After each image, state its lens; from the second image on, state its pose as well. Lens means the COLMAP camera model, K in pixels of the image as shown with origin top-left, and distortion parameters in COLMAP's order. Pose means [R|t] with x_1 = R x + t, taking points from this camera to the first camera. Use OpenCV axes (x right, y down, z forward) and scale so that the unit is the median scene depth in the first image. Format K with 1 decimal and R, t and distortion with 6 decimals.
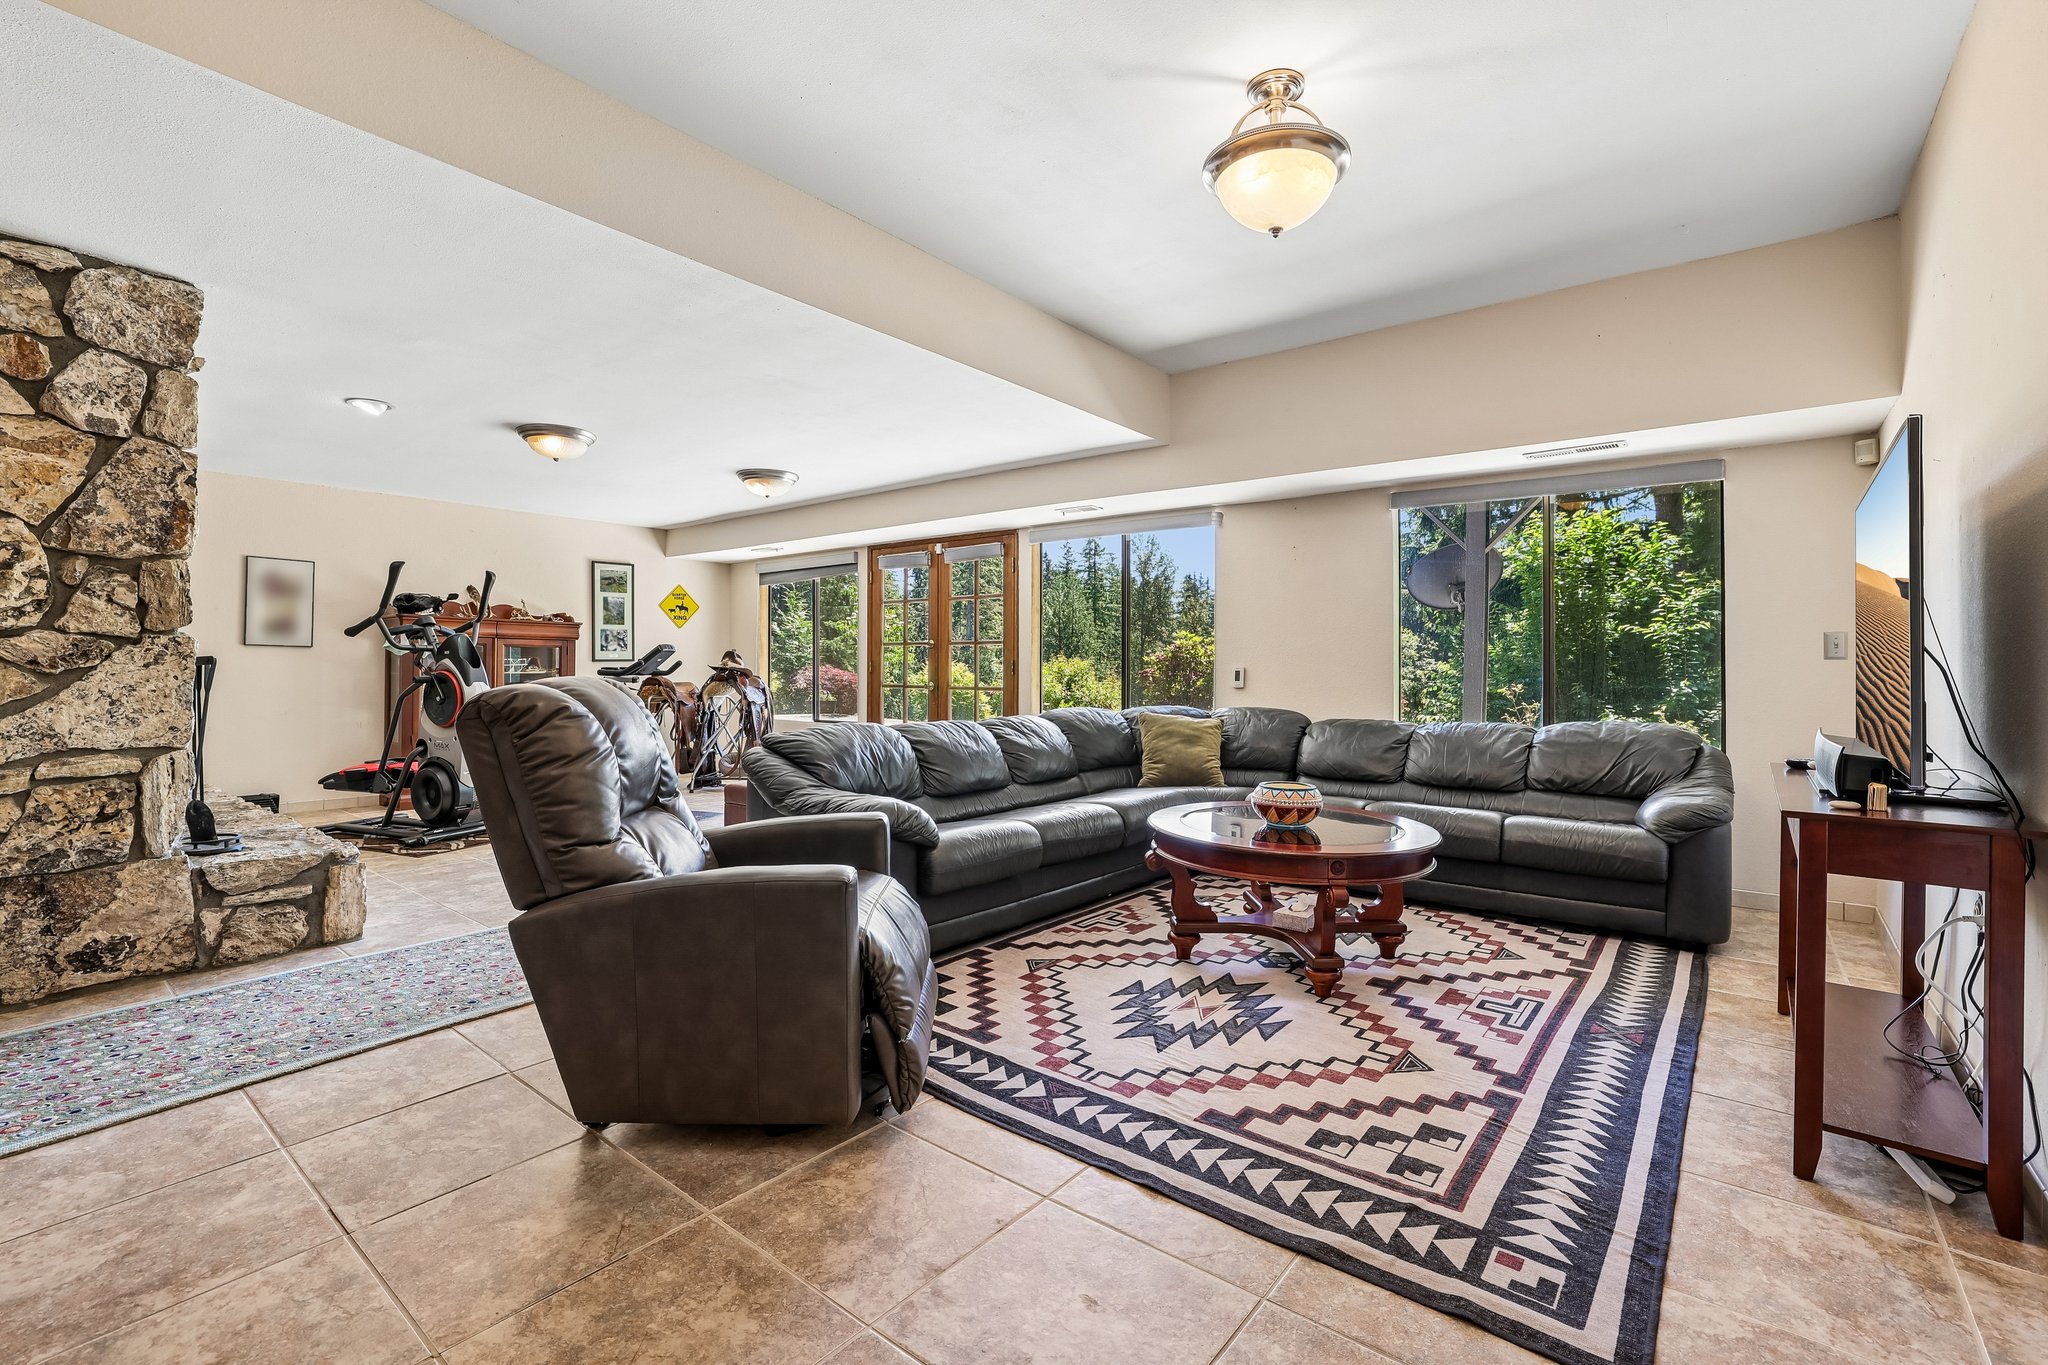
lens RADIAL K [[884.9, 0, 1008.9], [0, 884.9, 666.7], [0, 0, 1]] dist [-0.014871, 0.002650]
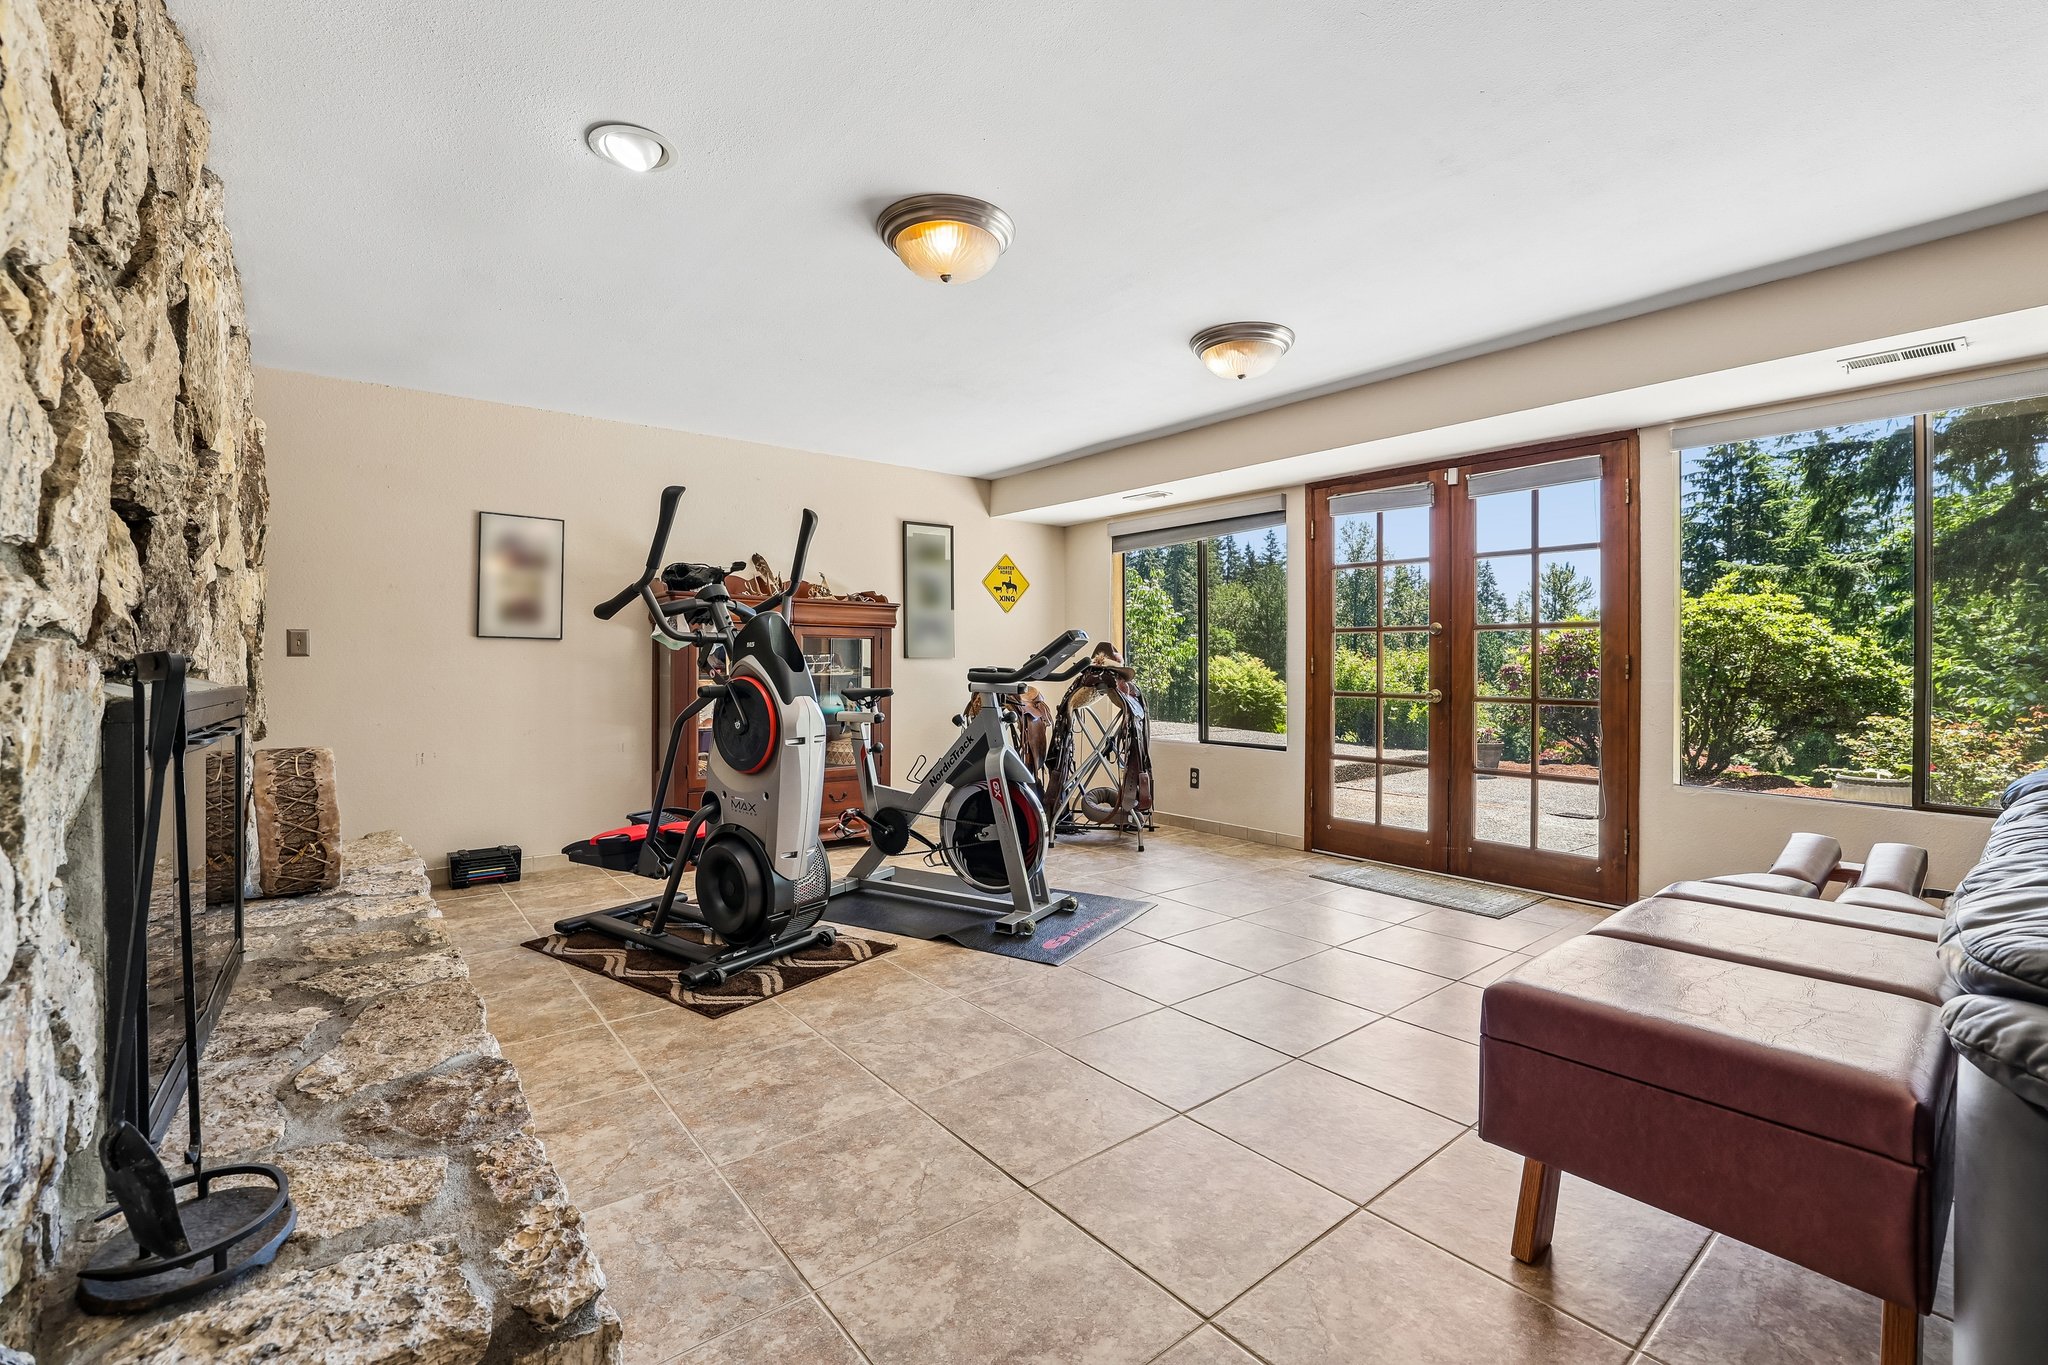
lens RADIAL K [[884.9, 0, 1044.4], [0, 884.9, 668.3], [0, 0, 1]] dist [-0.014871, 0.002650]
pose [[0.981148, 0.001056, -0.193254, -0.257871], [0.000816, 0.999954, 0.009606, -0.004699], [0.193255, -0.009582, 0.981102, 0.356873]]
